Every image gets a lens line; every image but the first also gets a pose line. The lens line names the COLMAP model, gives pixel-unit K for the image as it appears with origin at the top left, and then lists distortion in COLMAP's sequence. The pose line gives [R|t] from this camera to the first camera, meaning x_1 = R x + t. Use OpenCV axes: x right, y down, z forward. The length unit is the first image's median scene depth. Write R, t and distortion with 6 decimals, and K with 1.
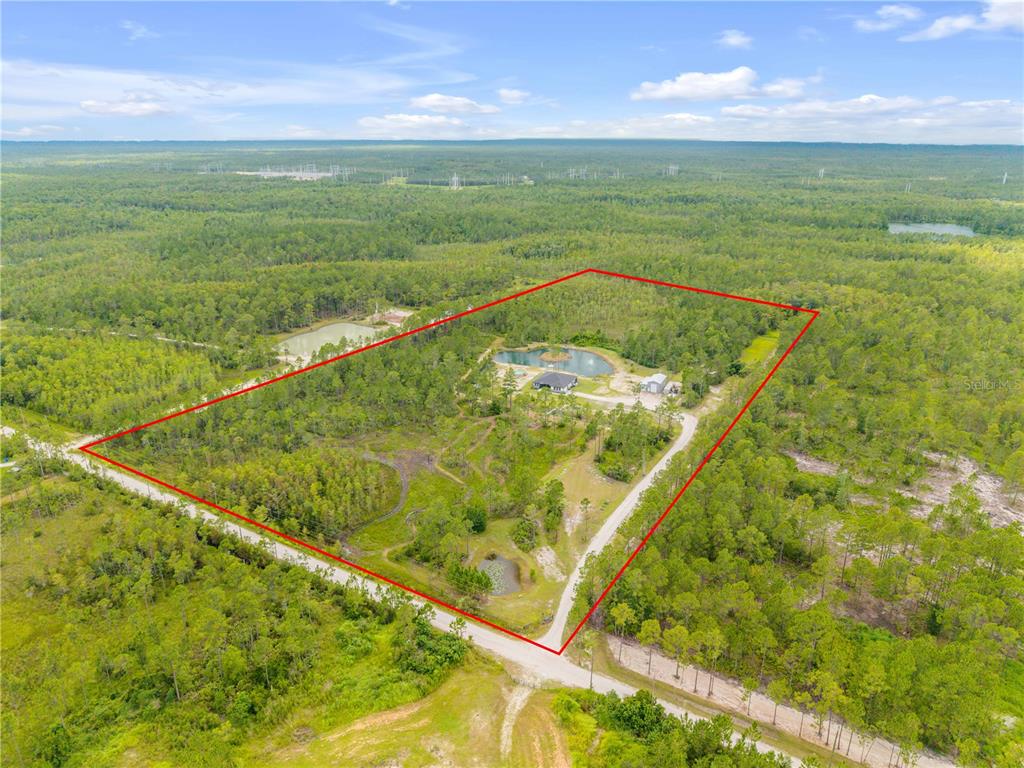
lens RADIAL K [[682.8, 0, 512.0], [0, 682.8, 384.0], [0, 0, 1]] dist [0.038677, -0.048460]
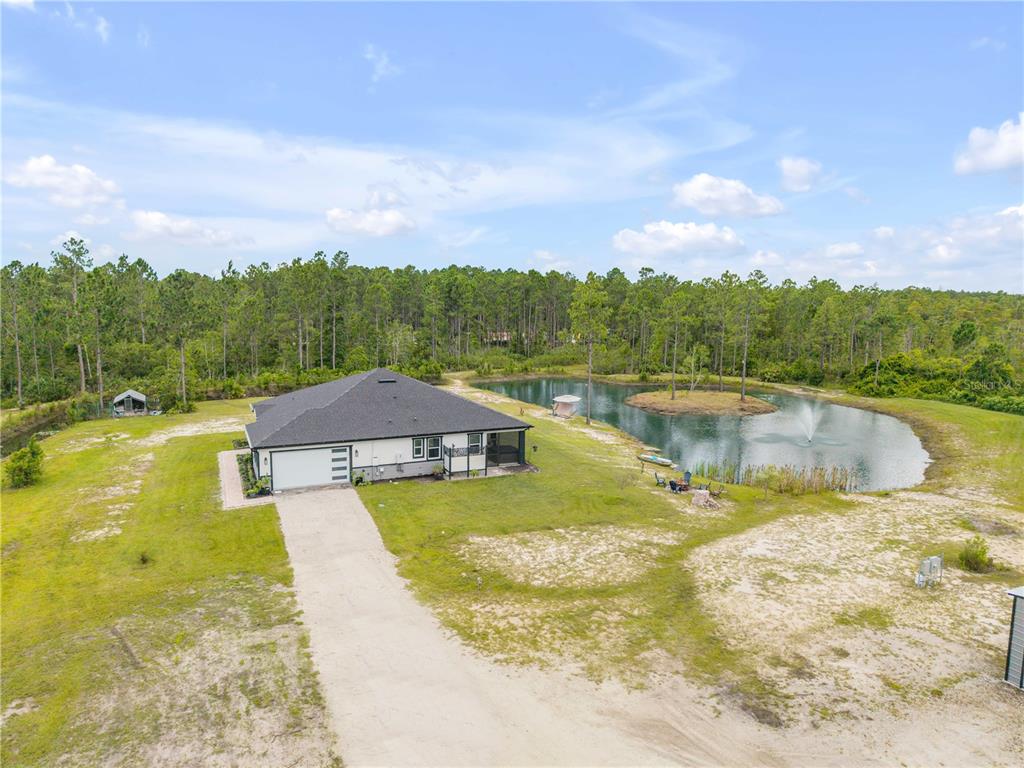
lens RADIAL K [[682.8, 0, 512.0], [0, 682.8, 384.0], [0, 0, 1]] dist [0.038677, -0.048460]
pose [[0.766912, 0.090763, -0.635301, 0.260312], [-0.226596, 0.964483, -0.135747, 0.000790], [0.600416, 0.248063, 0.760240, 1.247198]]
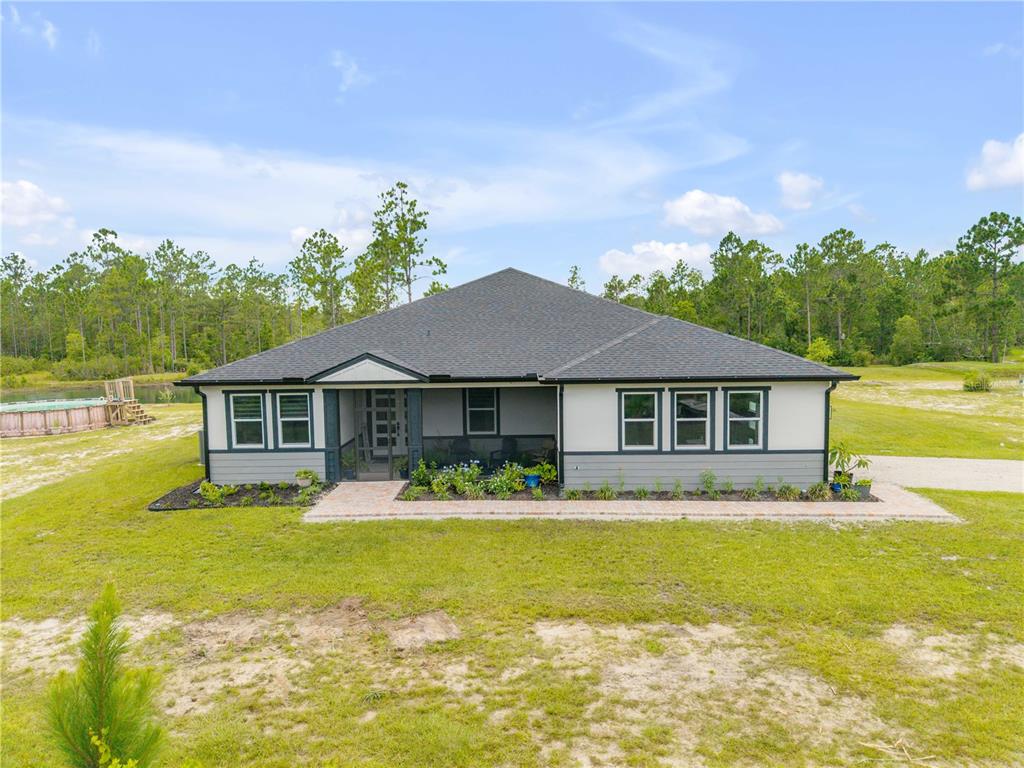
lens RADIAL K [[686.9, 0, 512.0], [0, 686.9, 384.0], [0, 0, 1]] dist [0.006476, -0.000475]
pose [[0.908708, -0.048589, 0.414596, 0.041896], [0.155370, 0.961211, -0.227889, 0.018879], [-0.387441, 0.271500, 0.881009, 1.294938]]
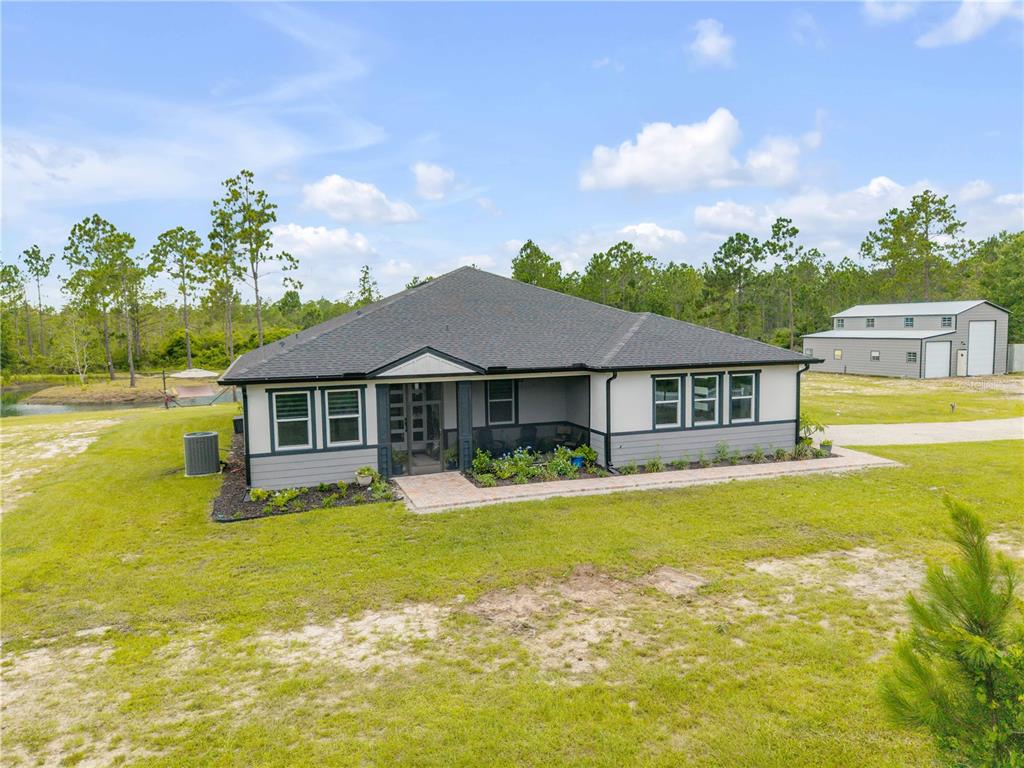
lens RADIAL K [[686.9, 0, 512.0], [0, 686.9, 384.0], [0, 0, 1]] dist [0.006476, -0.000475]
pose [[0.698115, -0.072642, 0.712291, 0.011092], [0.256983, 0.953973, -0.154578, 0.014087], [-0.668278, 0.290960, 0.684651, 1.309445]]
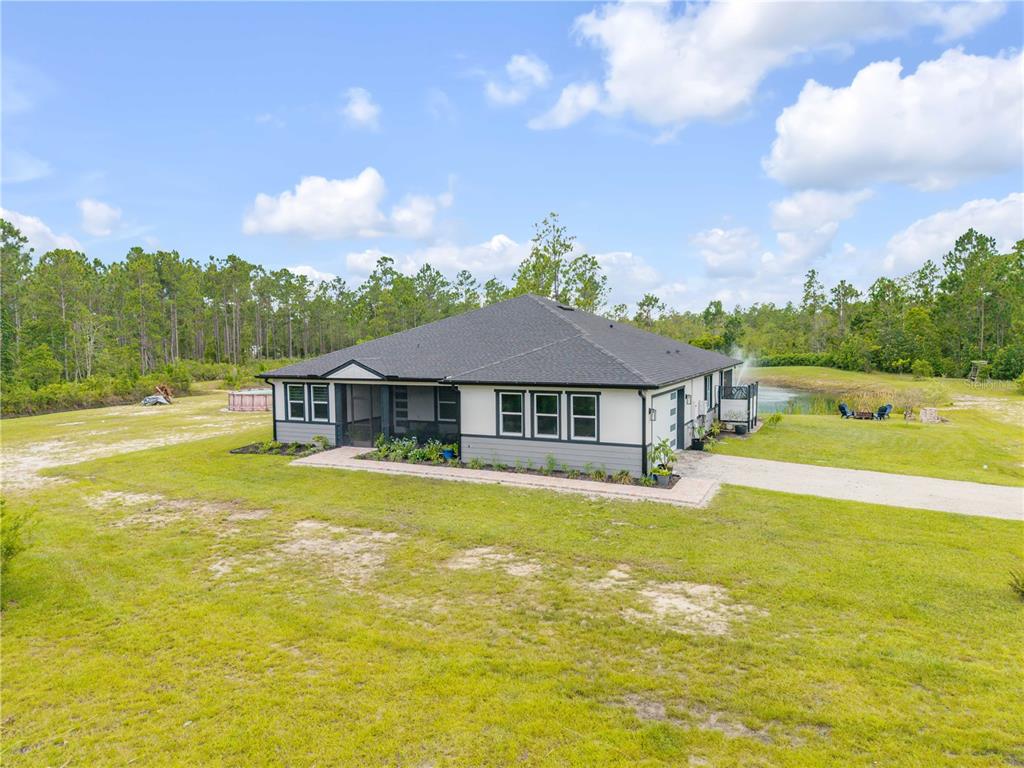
lens RADIAL K [[682.8, 0, 512.0], [0, 682.8, 384.0], [0, 0, 1]] dist [0.038677, -0.048460]
pose [[0.999913, -0.012911, 0.002771, 0.084285], [0.013178, 0.962369, -0.271425, 0.030405], [0.000838, 0.271437, 0.962456, 1.260246]]
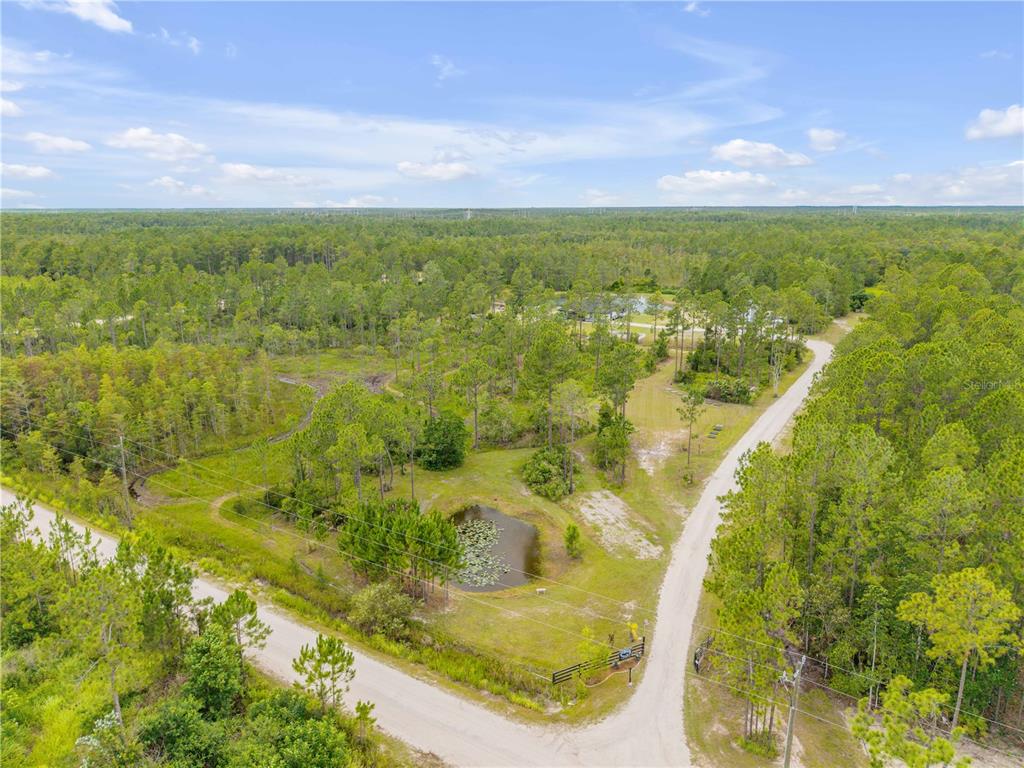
lens RADIAL K [[686.9, 0, 512.0], [0, 686.9, 384.0], [0, 0, 1]] dist [0.006476, -0.000475]
pose [[0.999705, 0.002473, -0.024160, 0.004194], [-0.004750, 0.995498, -0.094662, 0.179997], [0.023817, 0.094749, 0.995216, 0.484123]]
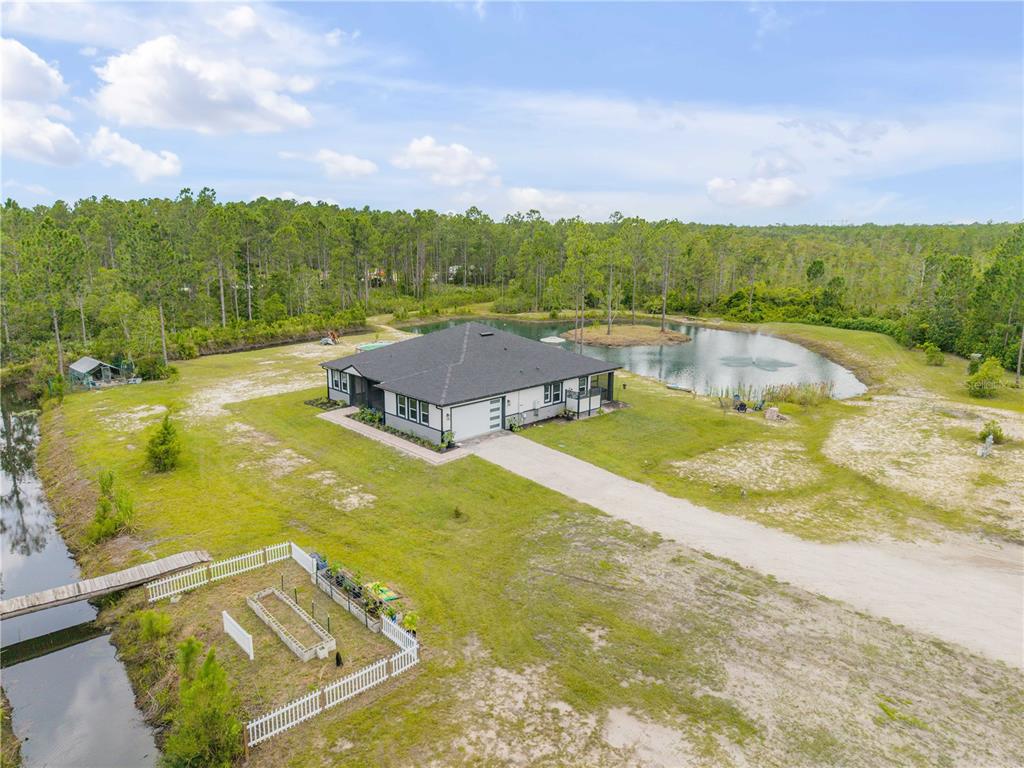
lens RADIAL K [[682.8, 0, 512.0], [0, 682.8, 384.0], [0, 0, 1]] dist [0.038677, -0.048460]
pose [[0.938898, 0.083095, -0.334013, 0.180025], [-0.123260, 0.987234, -0.100877, 0.017834], [0.321367, 0.135884, 0.937155, 1.179223]]
